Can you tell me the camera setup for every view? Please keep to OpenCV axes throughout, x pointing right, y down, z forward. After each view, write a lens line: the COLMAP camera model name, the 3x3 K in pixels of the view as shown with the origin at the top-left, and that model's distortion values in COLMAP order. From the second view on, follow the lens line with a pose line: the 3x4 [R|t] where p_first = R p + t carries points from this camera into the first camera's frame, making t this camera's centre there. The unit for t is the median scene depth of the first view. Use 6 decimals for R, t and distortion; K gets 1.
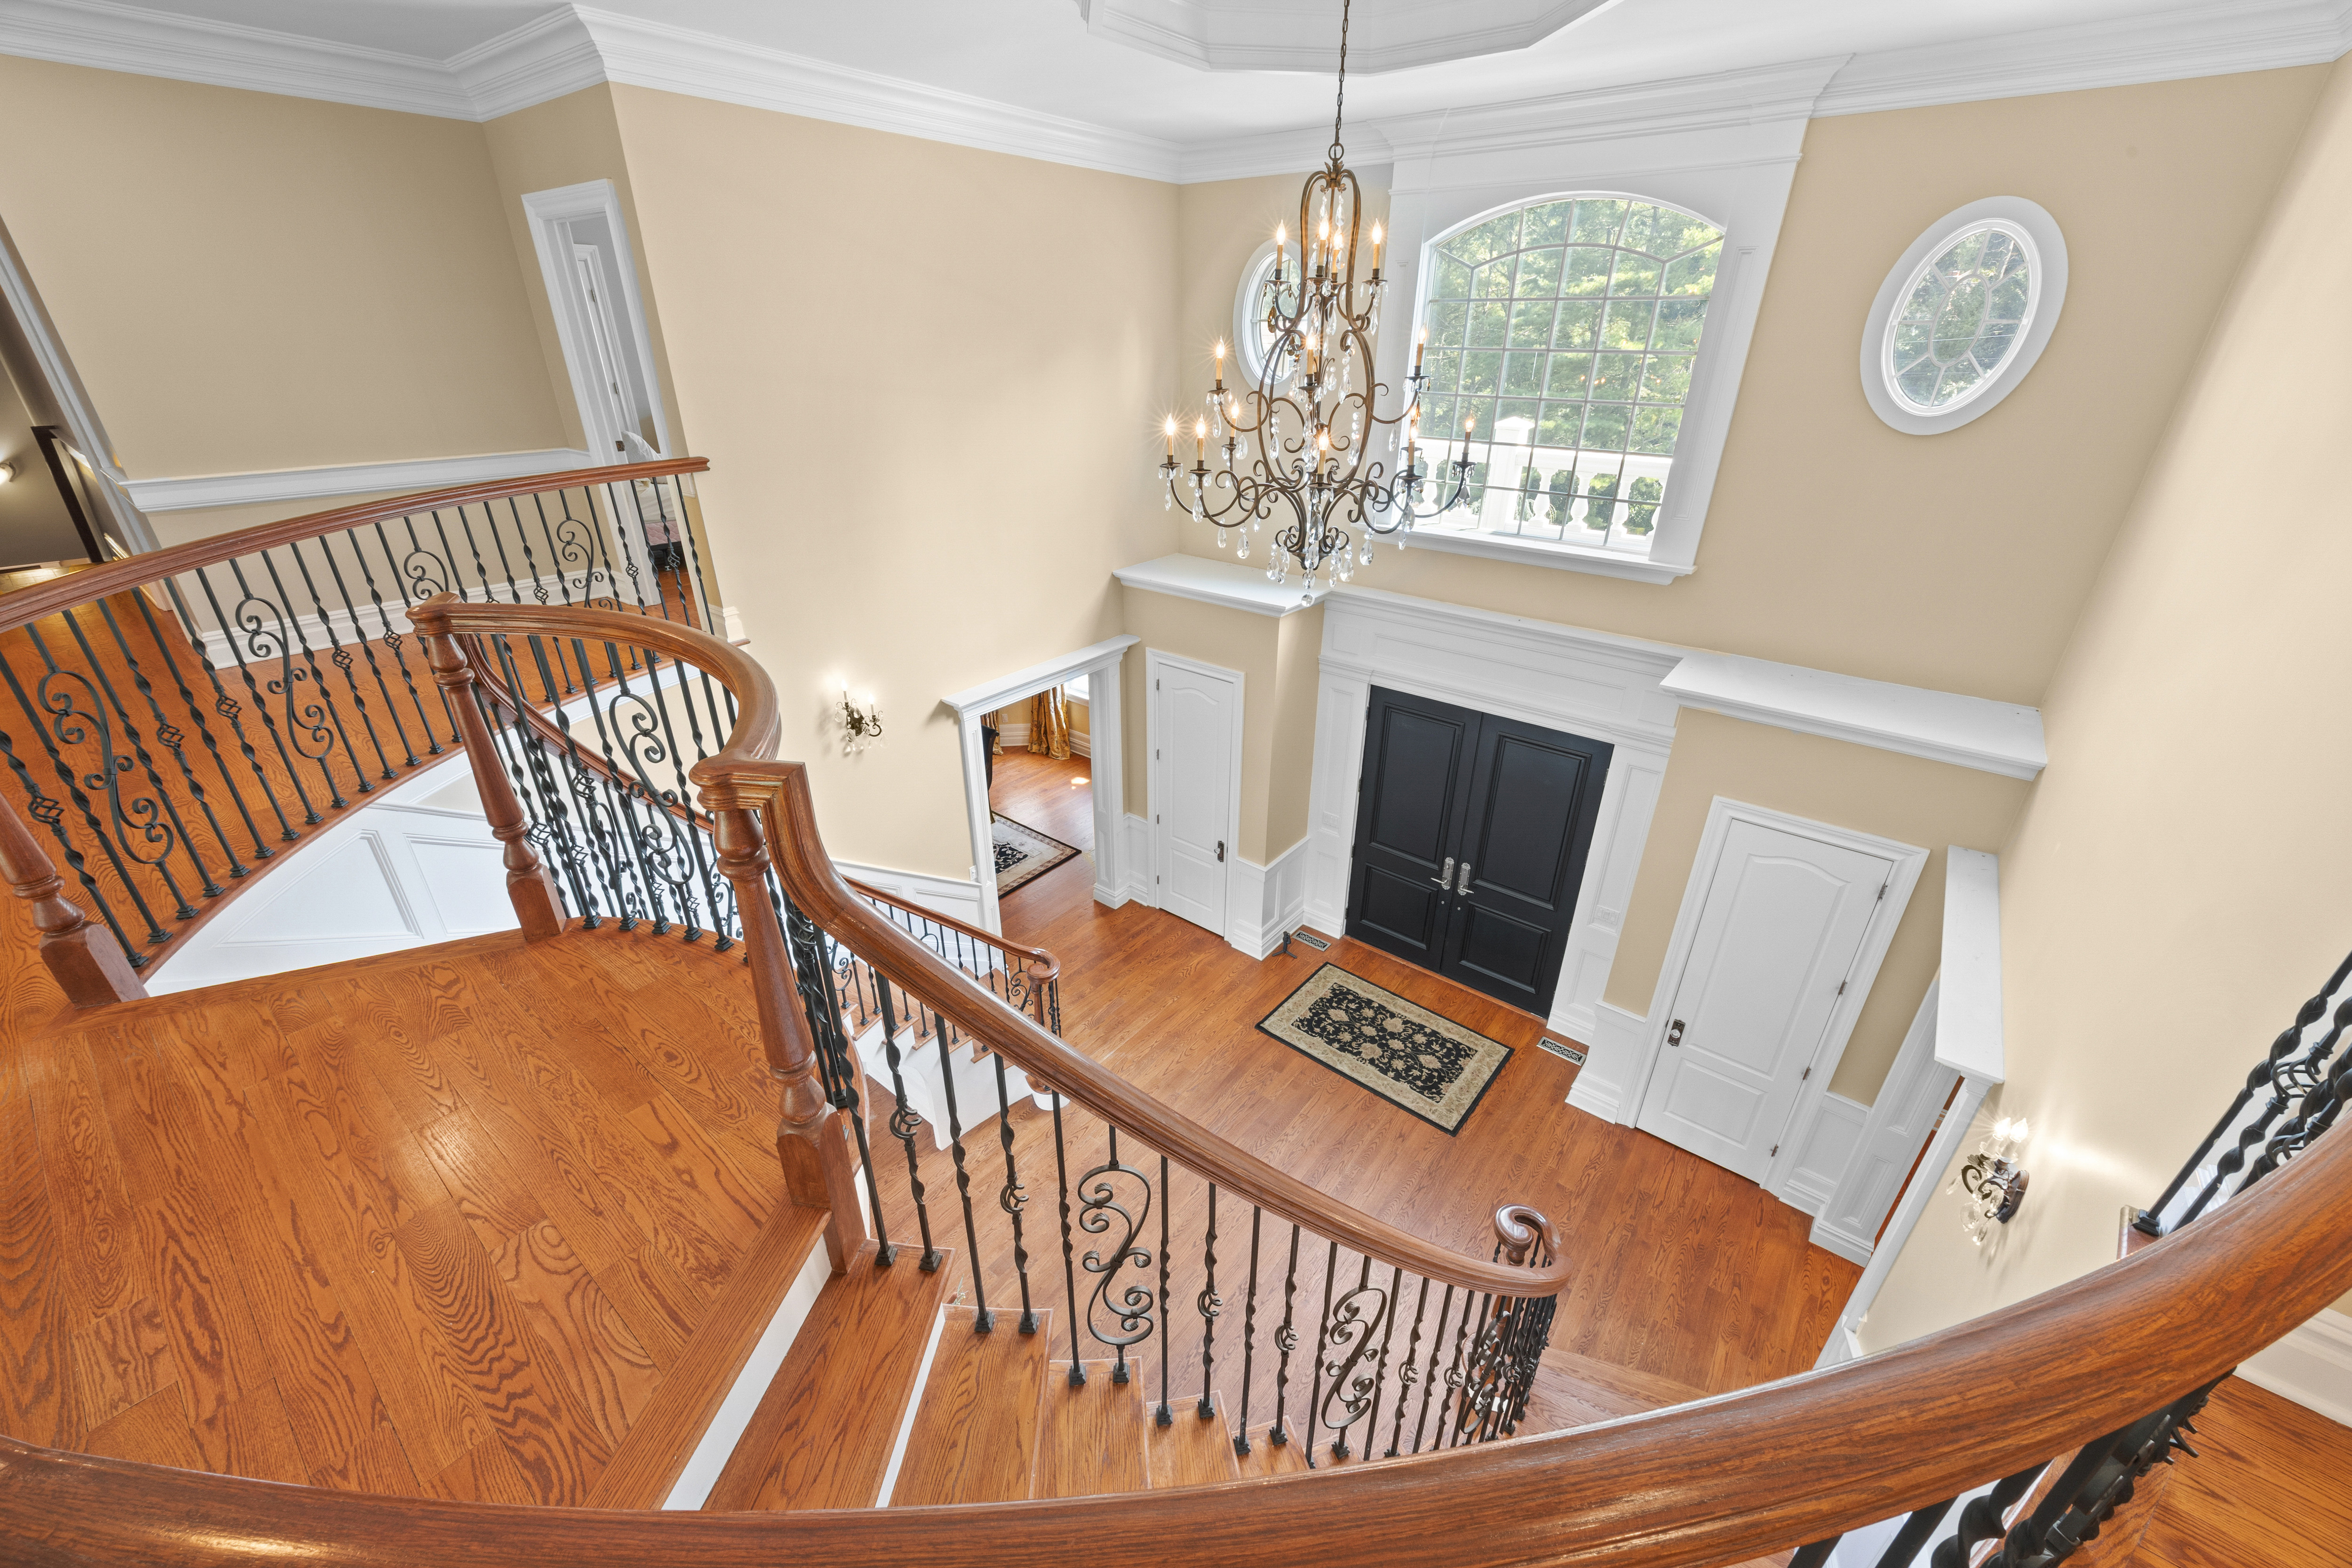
lens RADIAL K [[926.6, 0, 1183.7], [0, 926.6, 792.3], [0, 0, 1]] dist [0.003310, -0.000631]
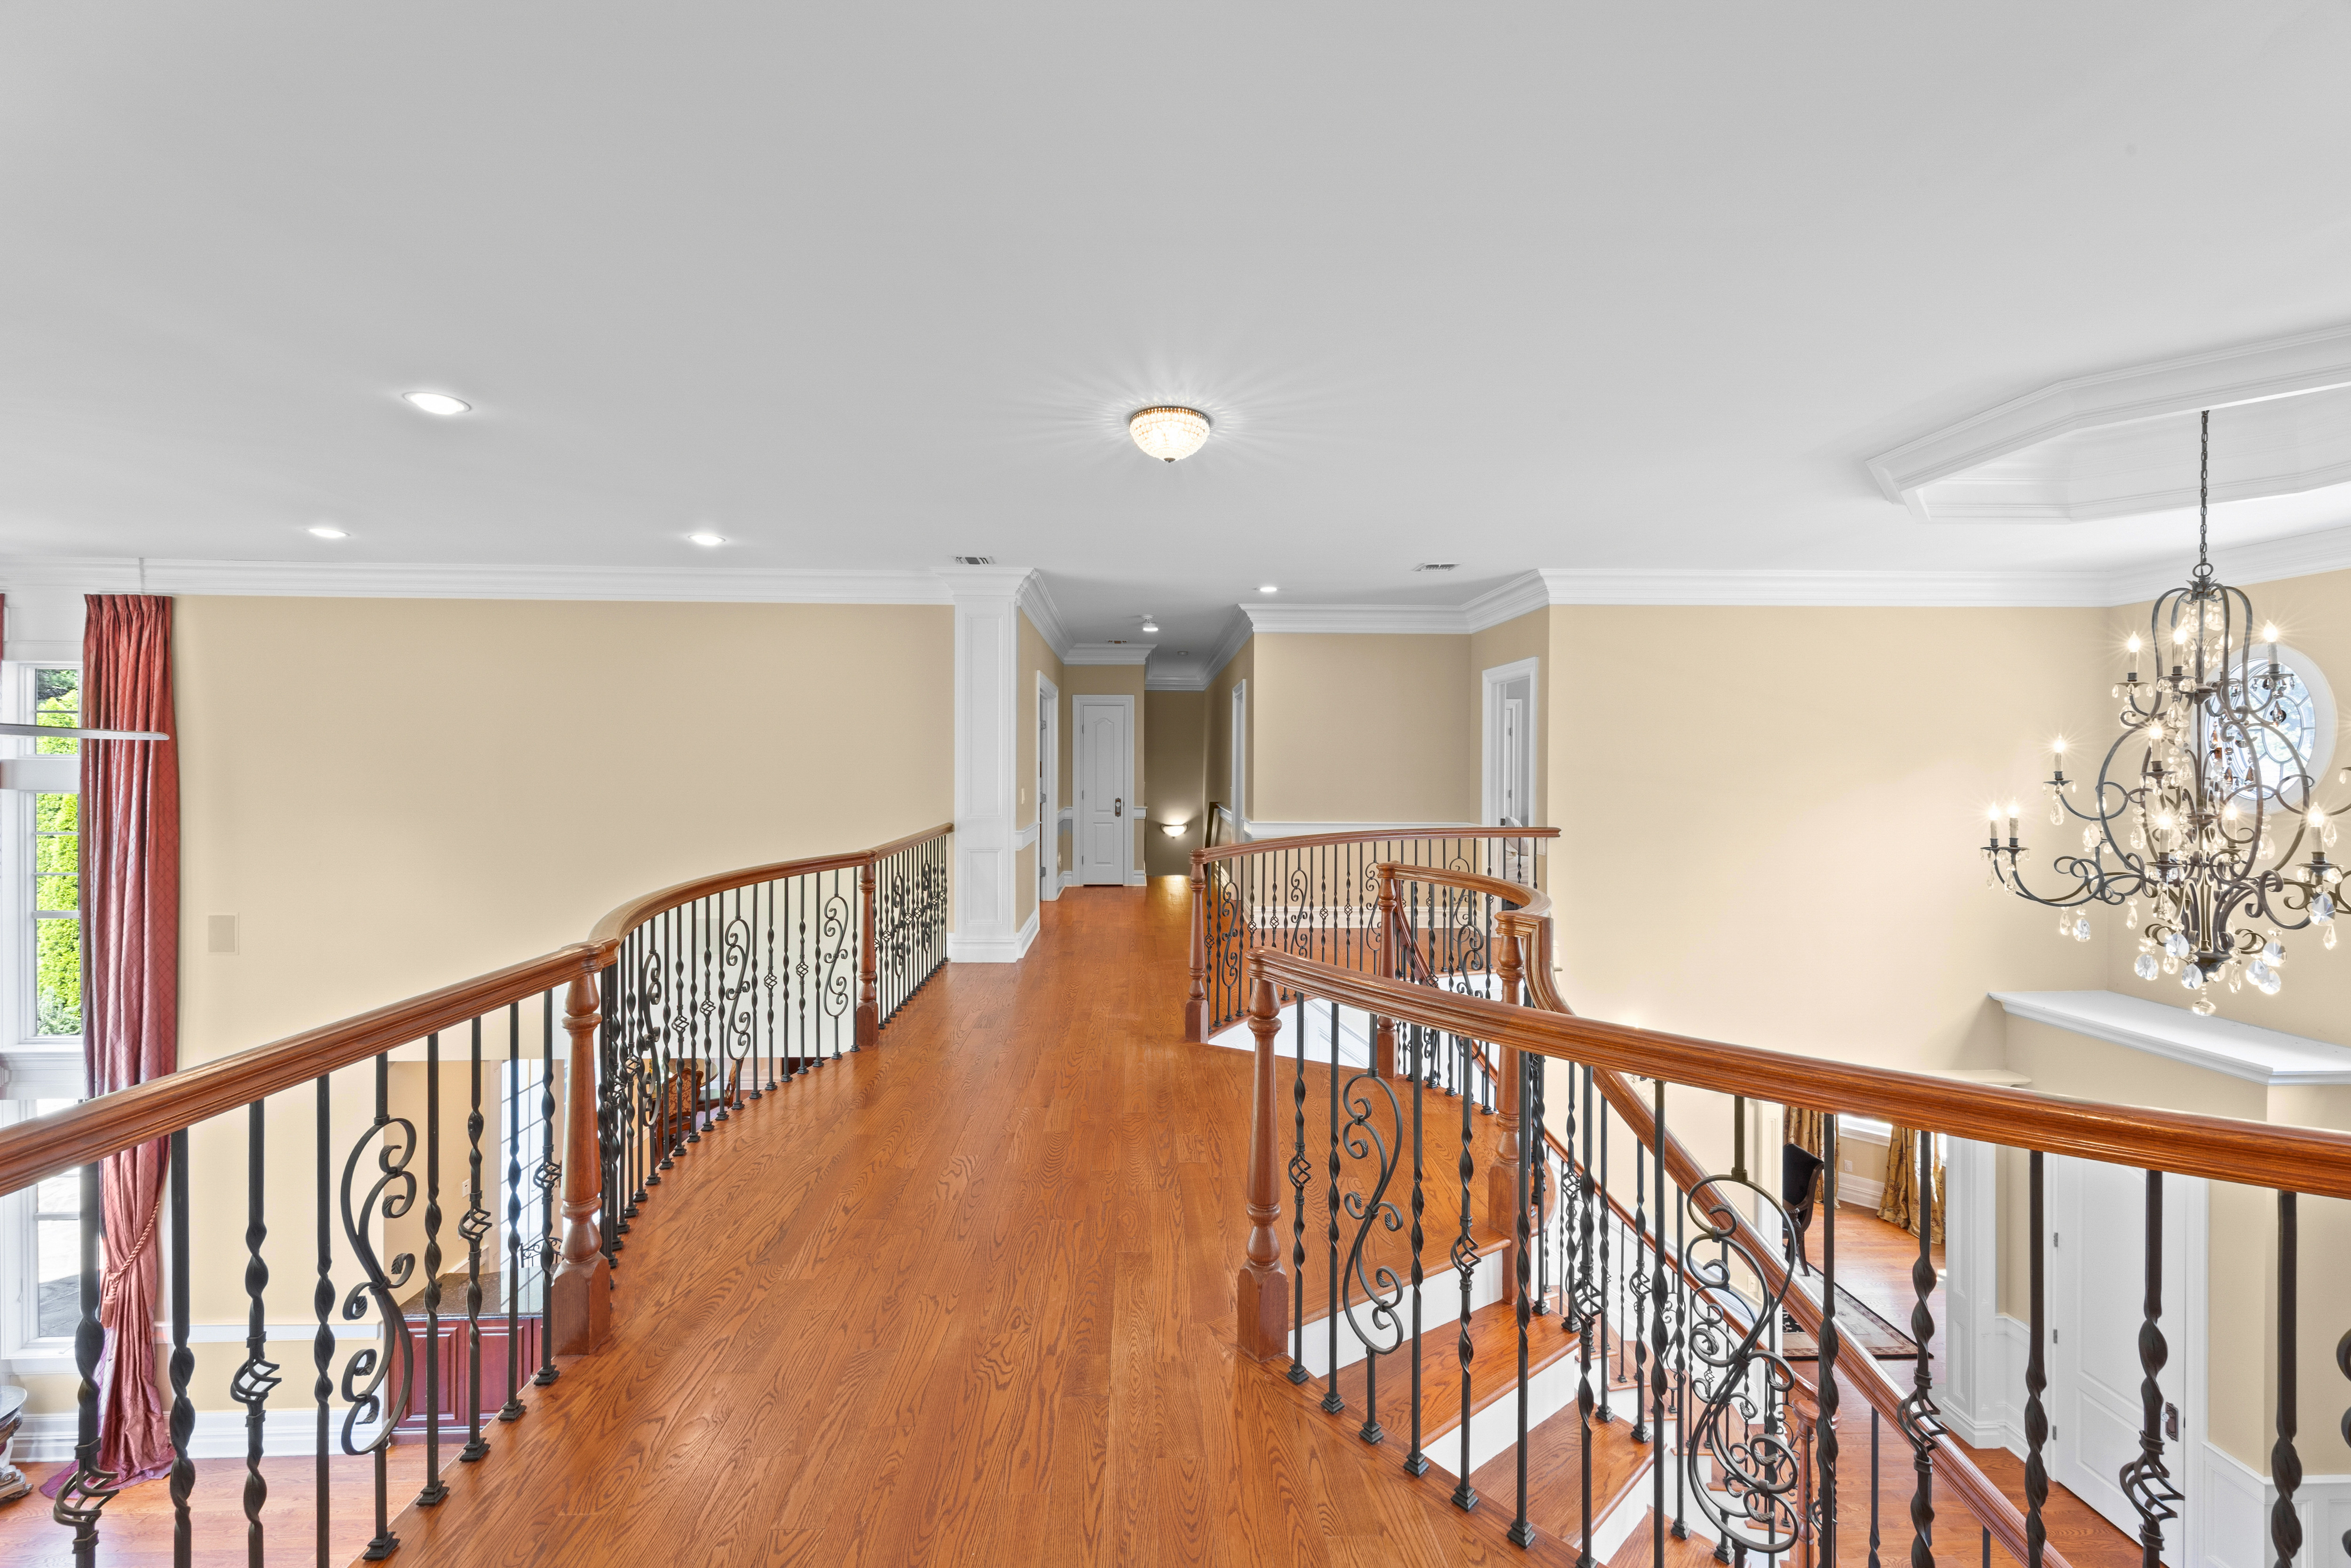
lens RADIAL K [[926.2, 0, 1175.0], [0, 926.2, 770.5], [0, 0, 1]] dist [0.003310, -0.000631]
pose [[0.652502, 0.003042, -0.757780, 0.174080], [-0.336039, 0.897454, -0.285751, 0.168757], [0.679204, 0.441097, 0.586613, -0.253298]]
